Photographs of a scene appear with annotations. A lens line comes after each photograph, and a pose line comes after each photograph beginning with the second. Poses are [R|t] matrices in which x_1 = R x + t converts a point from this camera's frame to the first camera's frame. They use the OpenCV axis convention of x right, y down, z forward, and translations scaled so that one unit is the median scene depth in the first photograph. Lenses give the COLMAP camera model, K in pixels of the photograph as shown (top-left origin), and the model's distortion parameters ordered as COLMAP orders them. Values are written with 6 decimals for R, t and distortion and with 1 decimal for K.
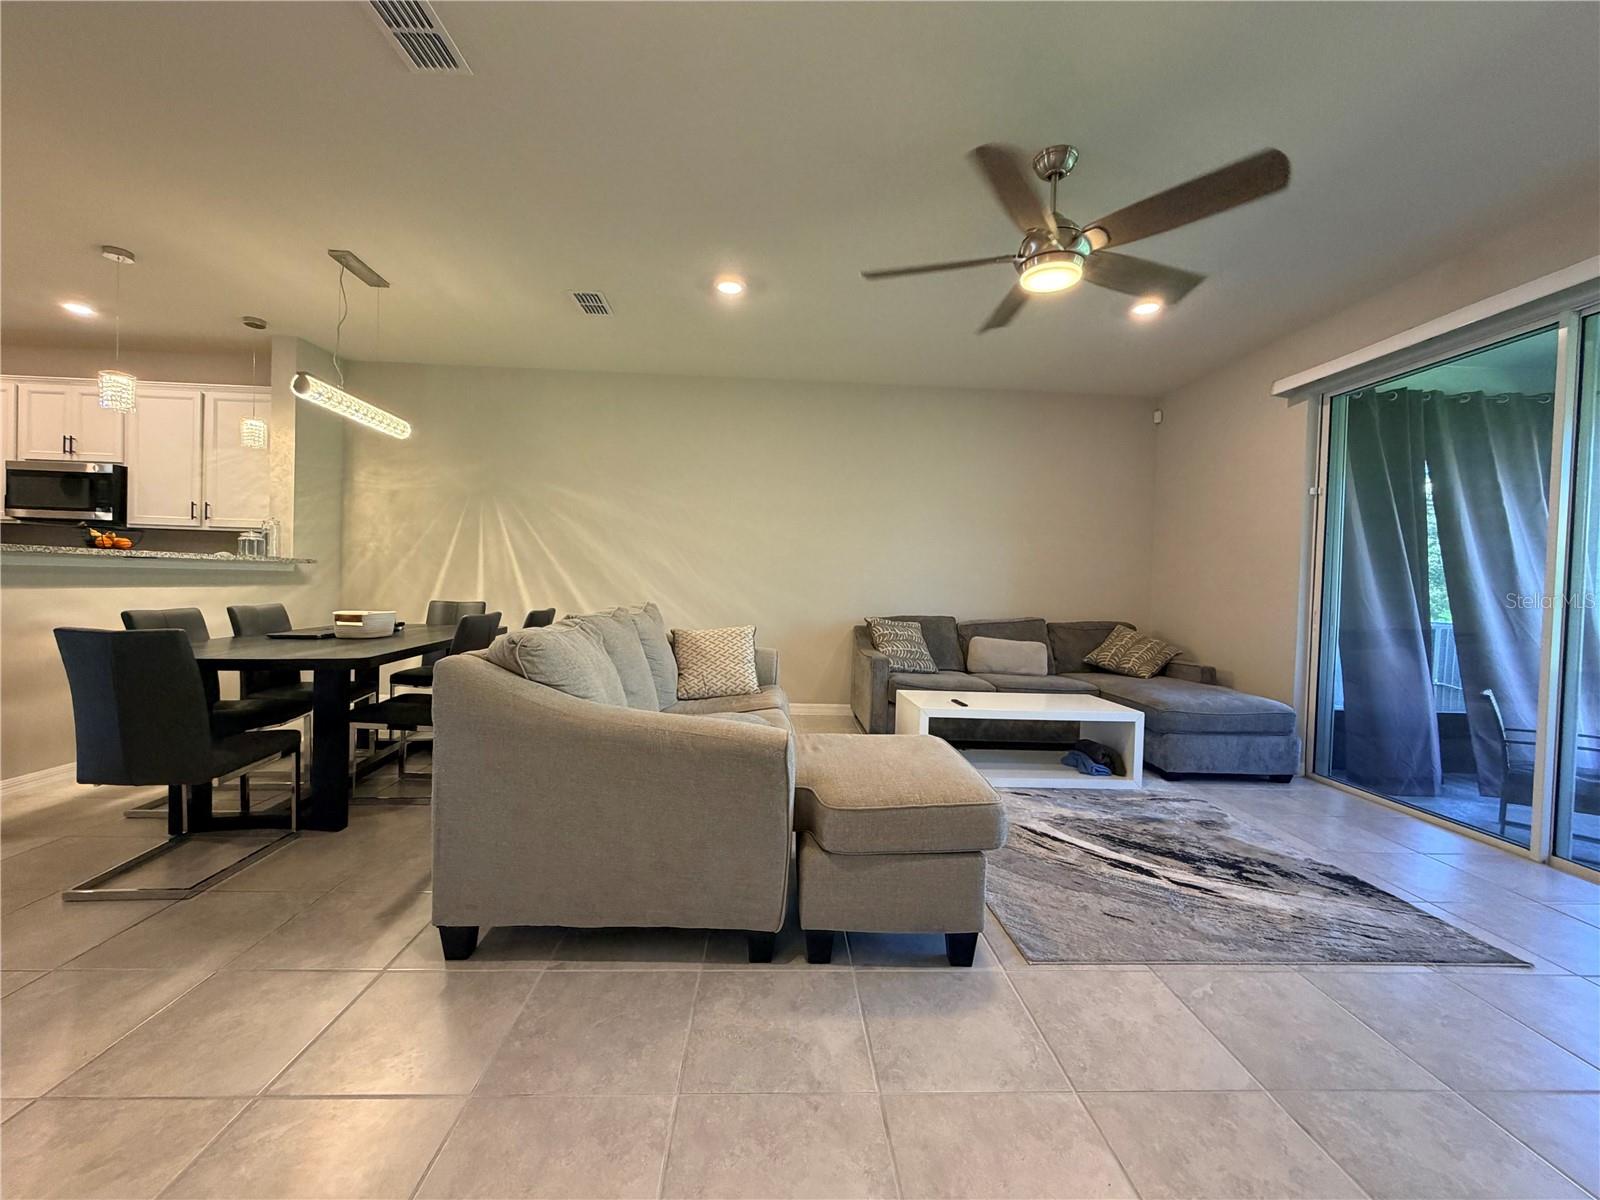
lens RADIAL K [[640.2, 0, 797.8], [0, 640.2, 601.8], [0, 0, 1]] dist [-0.001849, 0.000332]
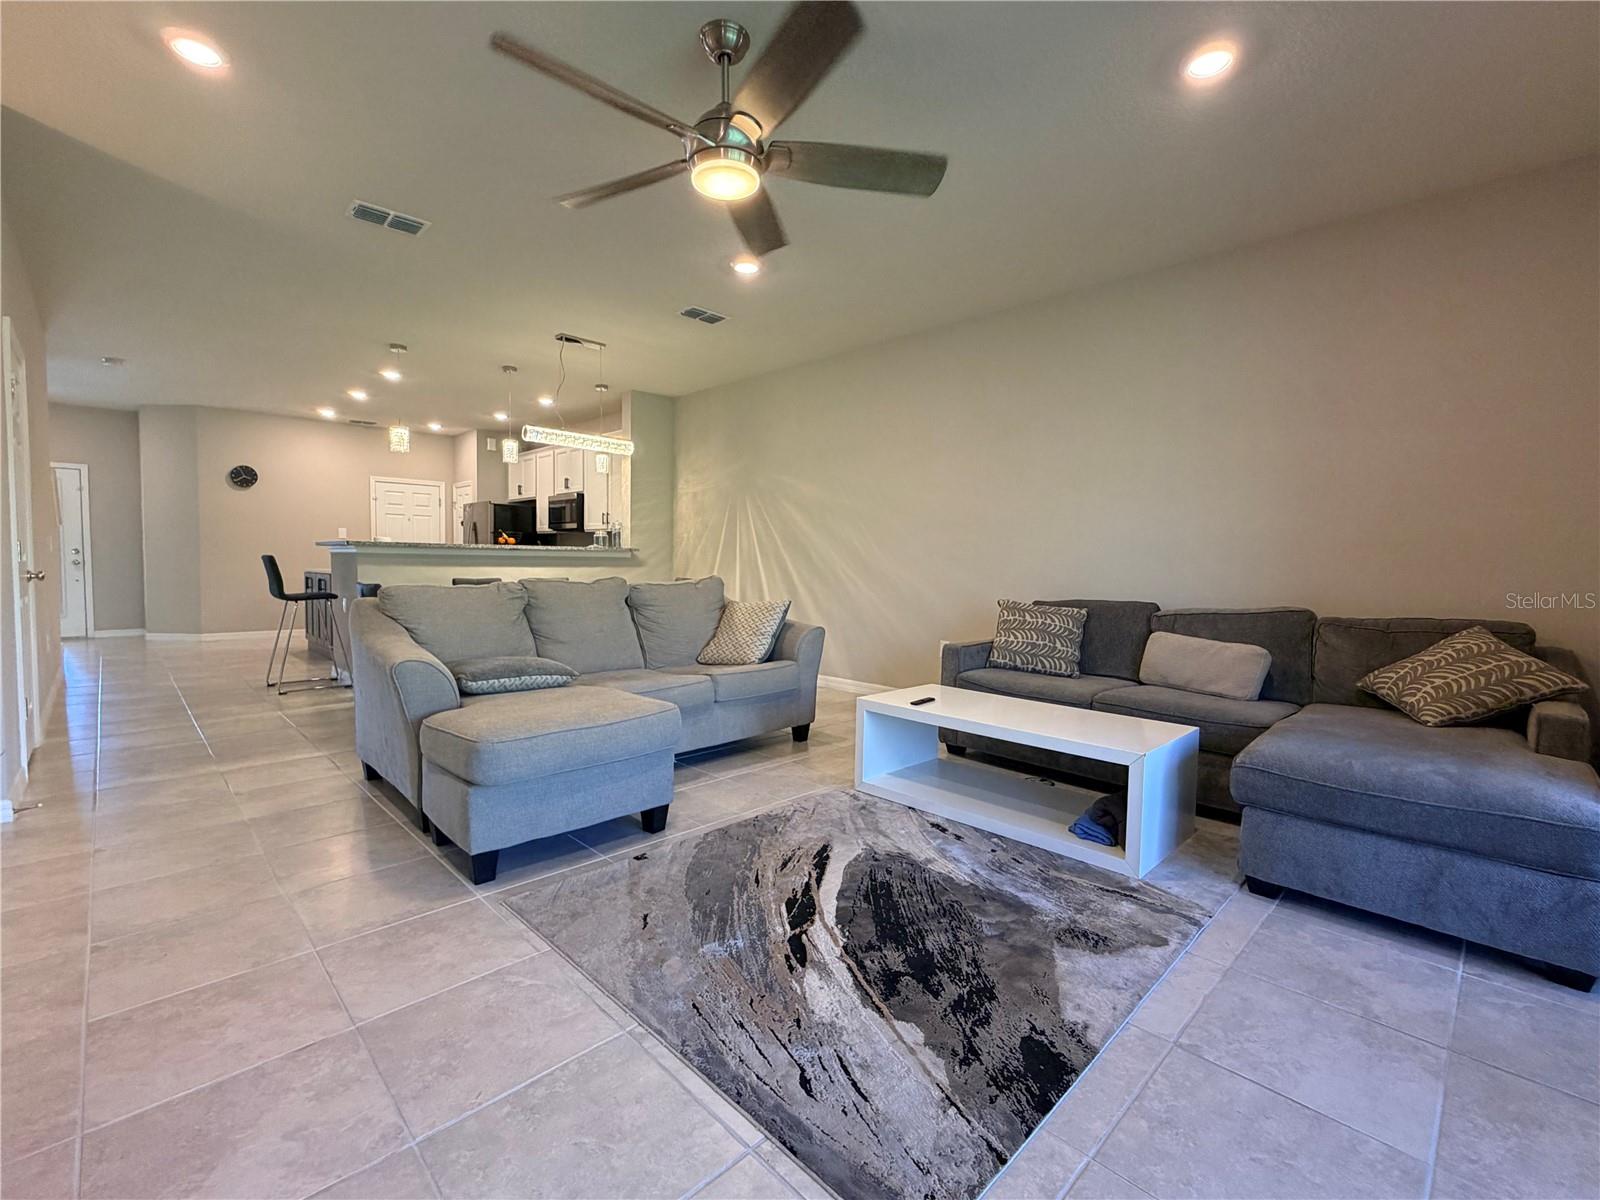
lens RADIAL K [[708.1, 0, 802.2], [0, 708.1, 599.4], [0, 0, 1]] dist [-0.001962, -0.000028]
pose [[0.671134, 0.020847, -0.741043, 0.925408], [-0.017539, 0.999771, 0.012241, 0.028039], [0.741129, 0.004782, 0.671346, 0.351427]]
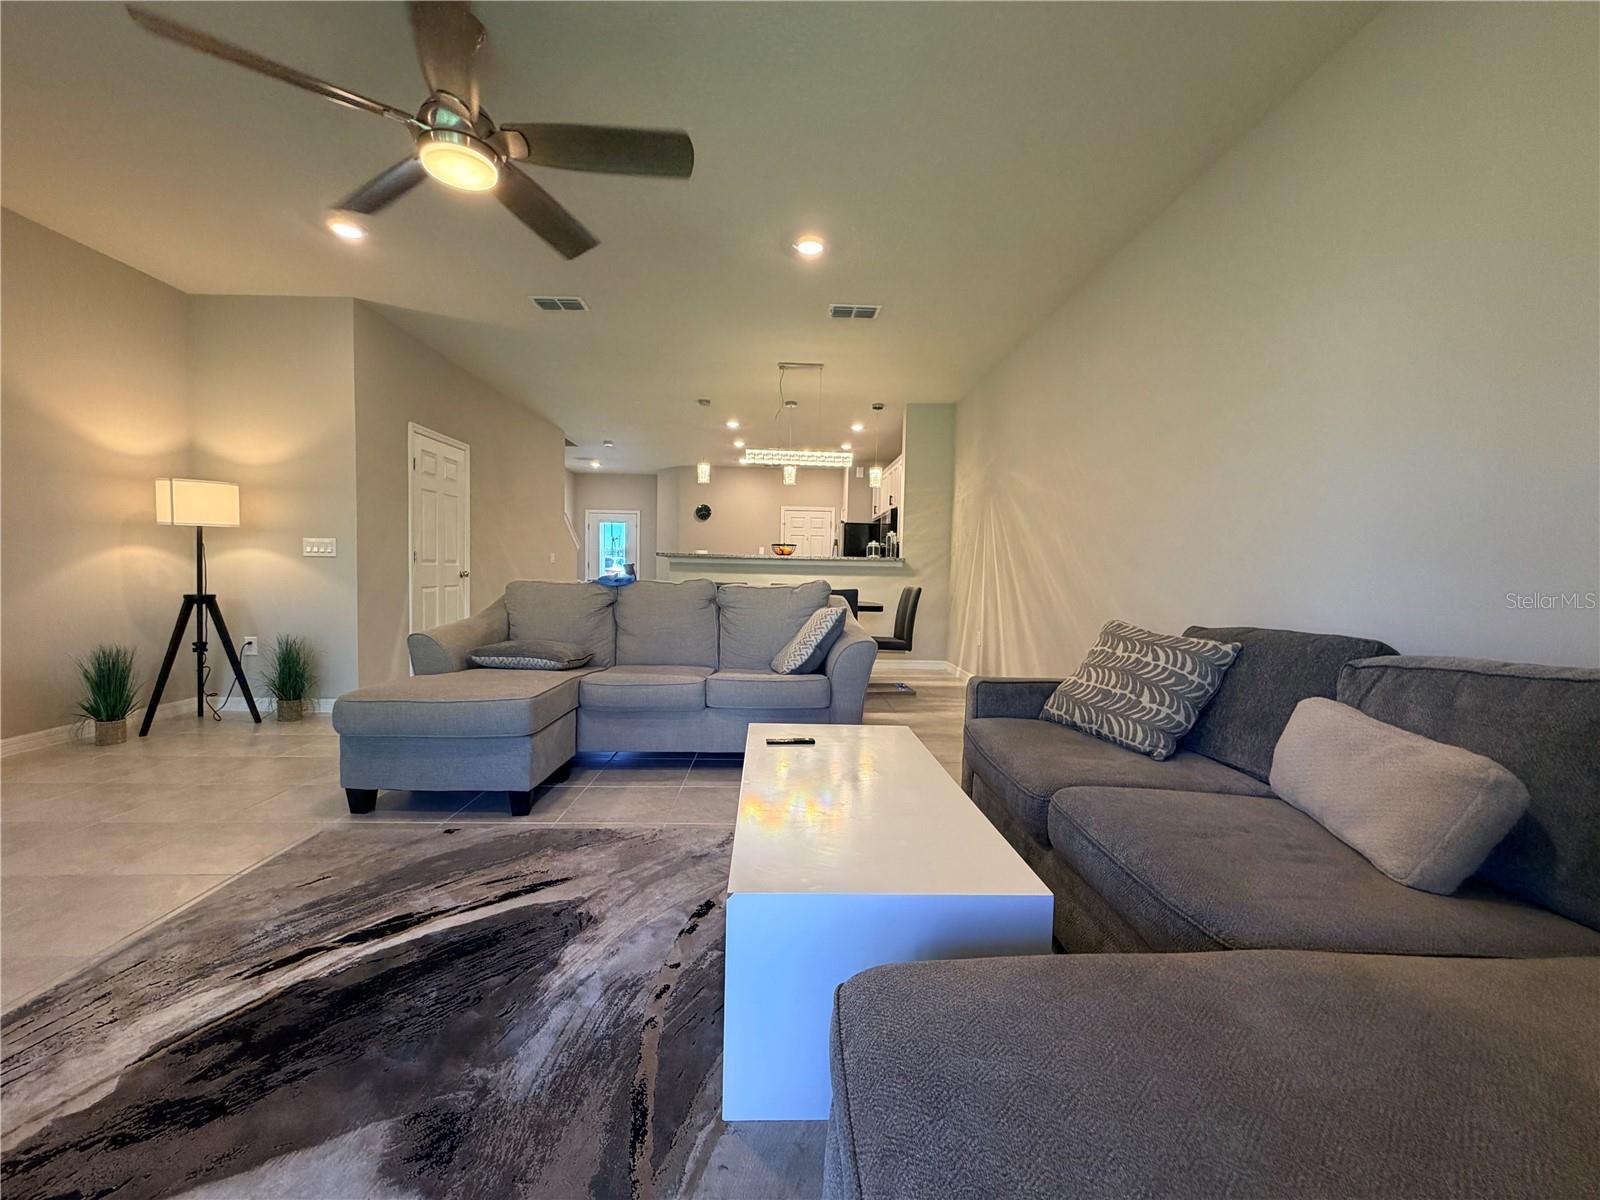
lens RADIAL K [[640.2, 0, 798.4], [0, 640.2, 597.9], [0, 0, 1]] dist [-0.001849, 0.000332]
pose [[-0.010086, 0.014064, -0.999850, 0.981357], [-0.051343, 0.998575, 0.014564, 0.018233], [0.998630, 0.051482, -0.009349, 1.167502]]
